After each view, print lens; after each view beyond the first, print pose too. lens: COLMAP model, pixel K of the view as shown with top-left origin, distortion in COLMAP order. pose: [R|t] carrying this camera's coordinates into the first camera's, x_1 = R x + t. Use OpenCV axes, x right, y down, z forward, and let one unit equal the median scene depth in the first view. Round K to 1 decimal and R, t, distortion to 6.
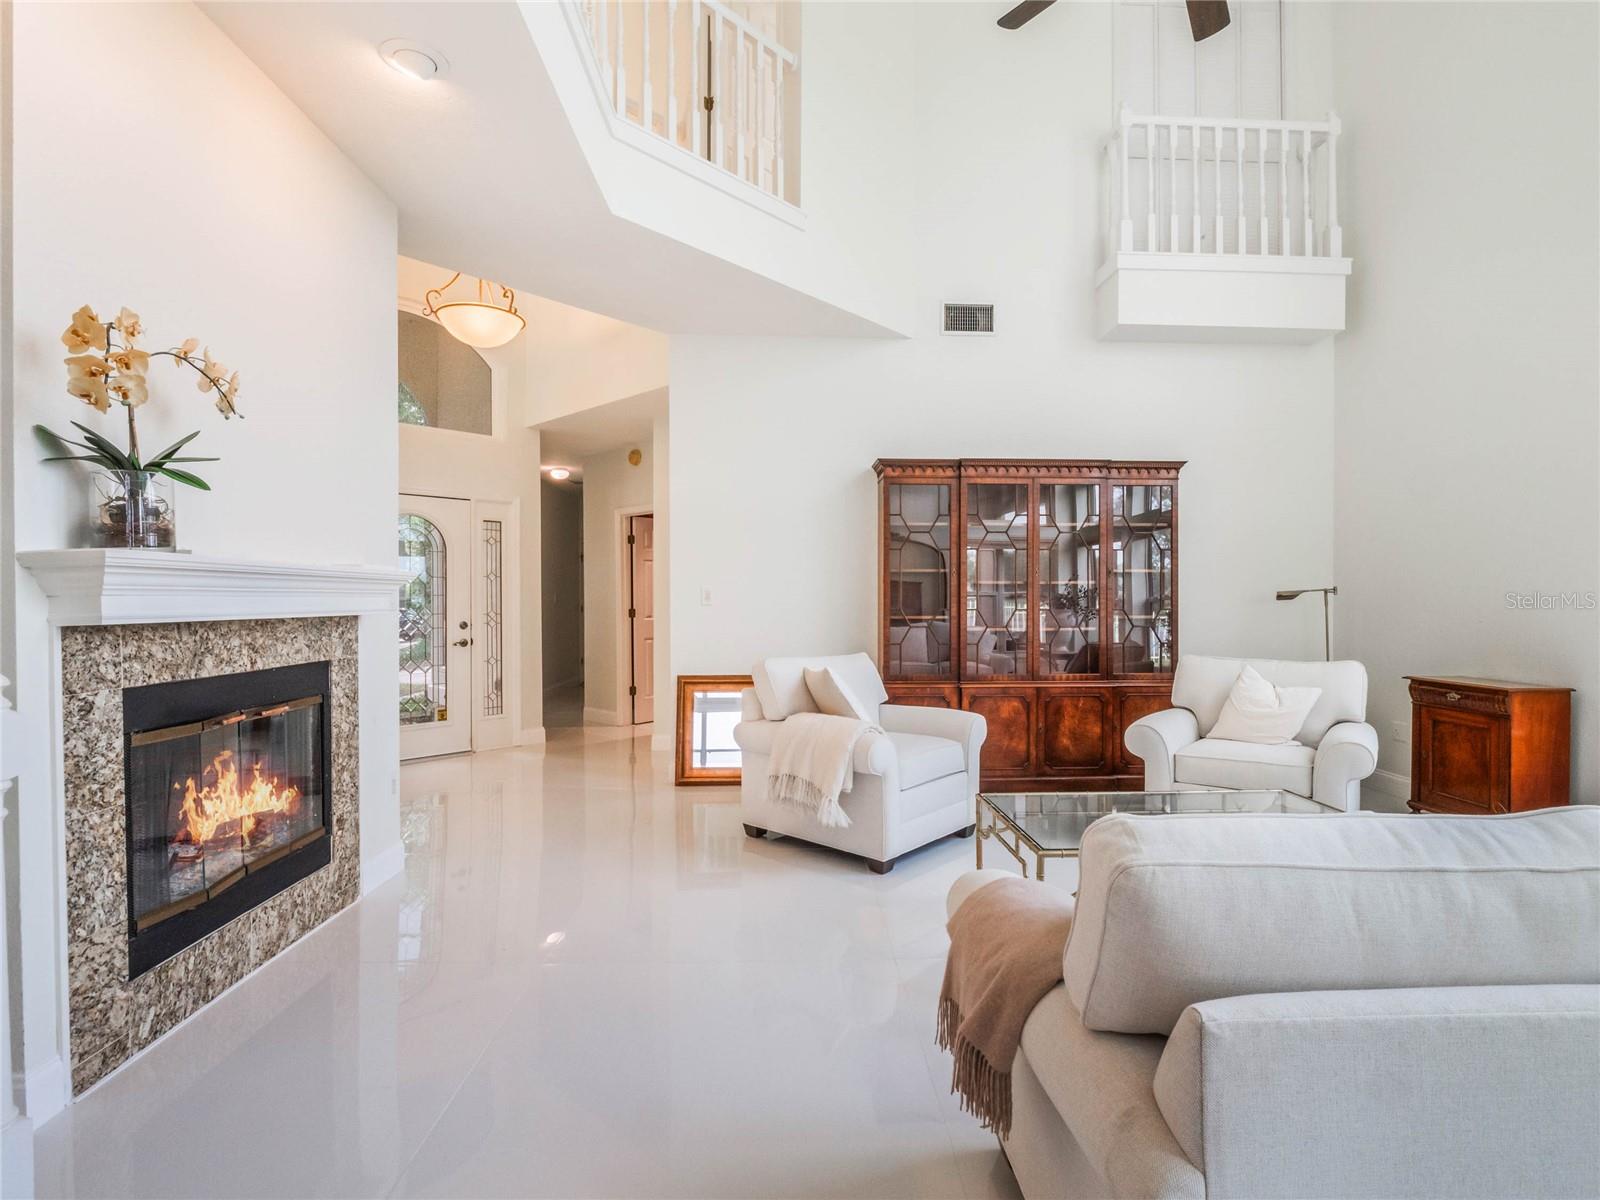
lens RADIAL K [[793.6, 0, 797.5], [0, 793.6, 600.8], [0, 0, 1]] dist [-0.013899, -0.000687]
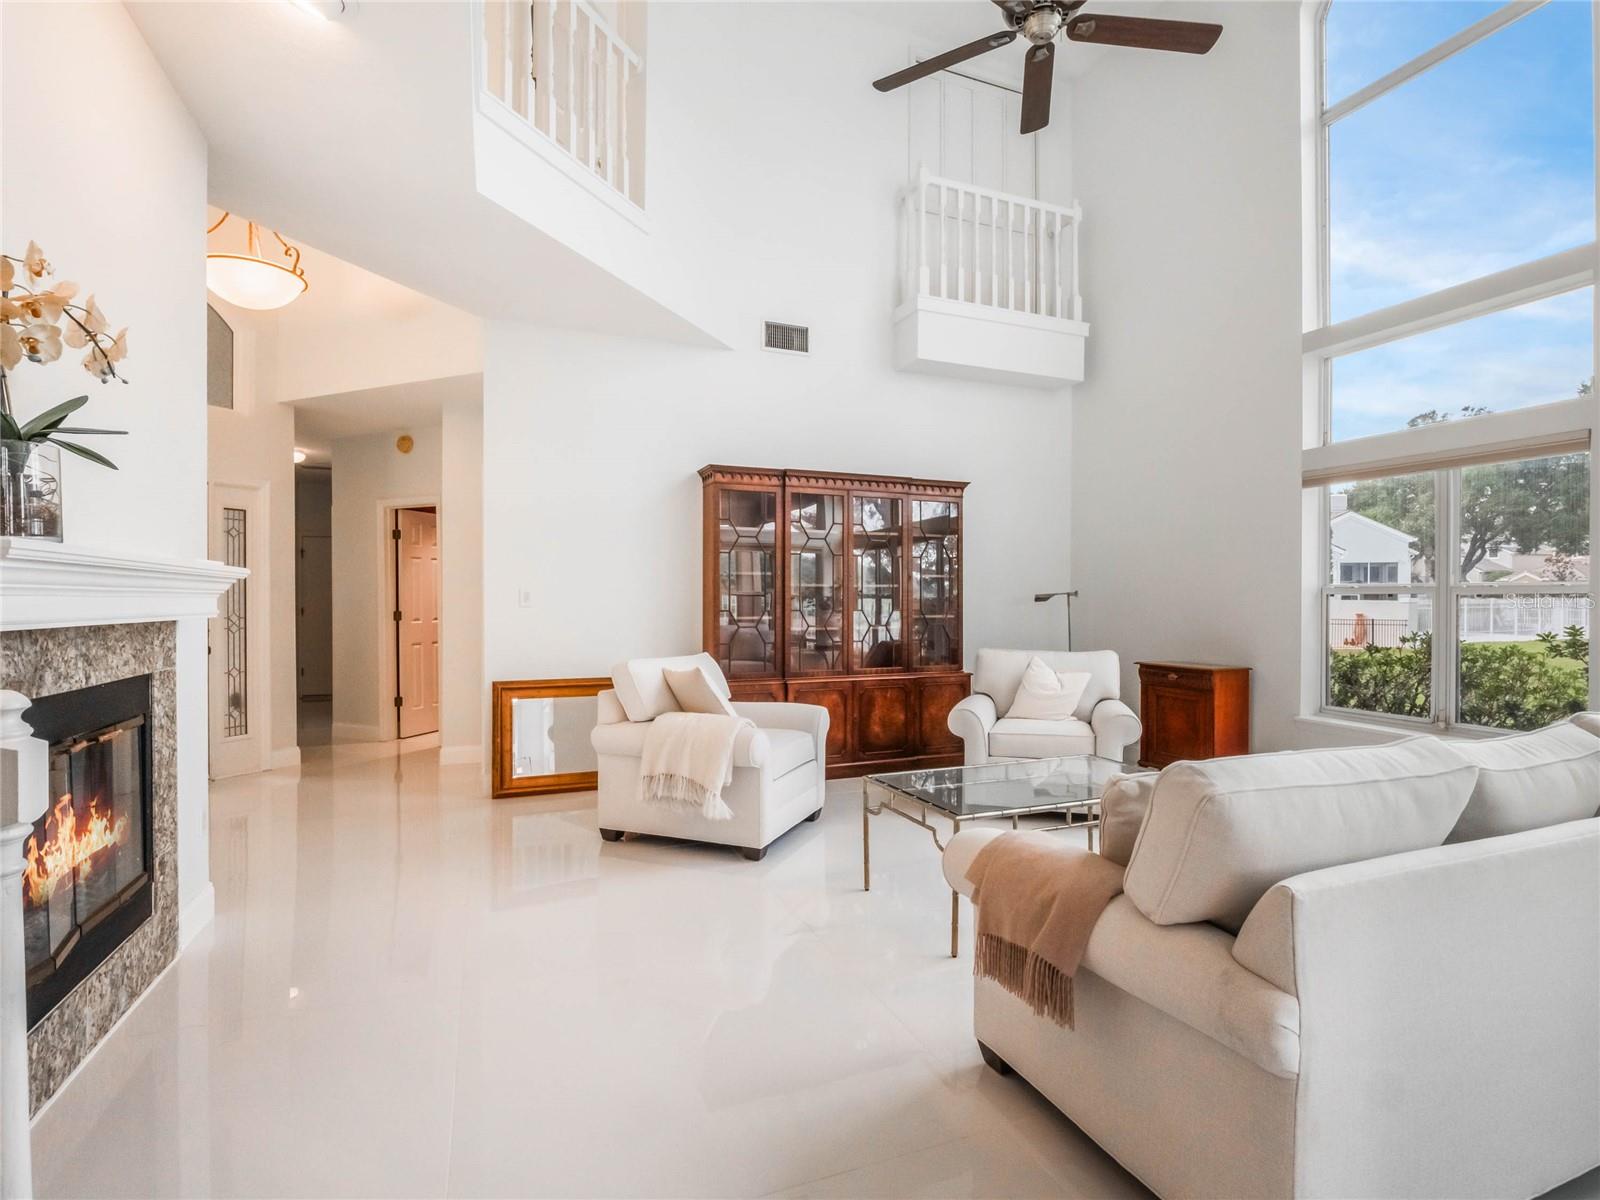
lens RADIAL K [[793.6, 0, 796.6], [0, 793.6, 601.6], [0, 0, 1]] dist [-0.013899, -0.000687]
pose [[0.941061, 0.000395, 0.338237, -0.167648], [-0.000134, 1.000000, -0.000796, -0.000135], [-0.338237, 0.000703, 0.941061, -0.011378]]
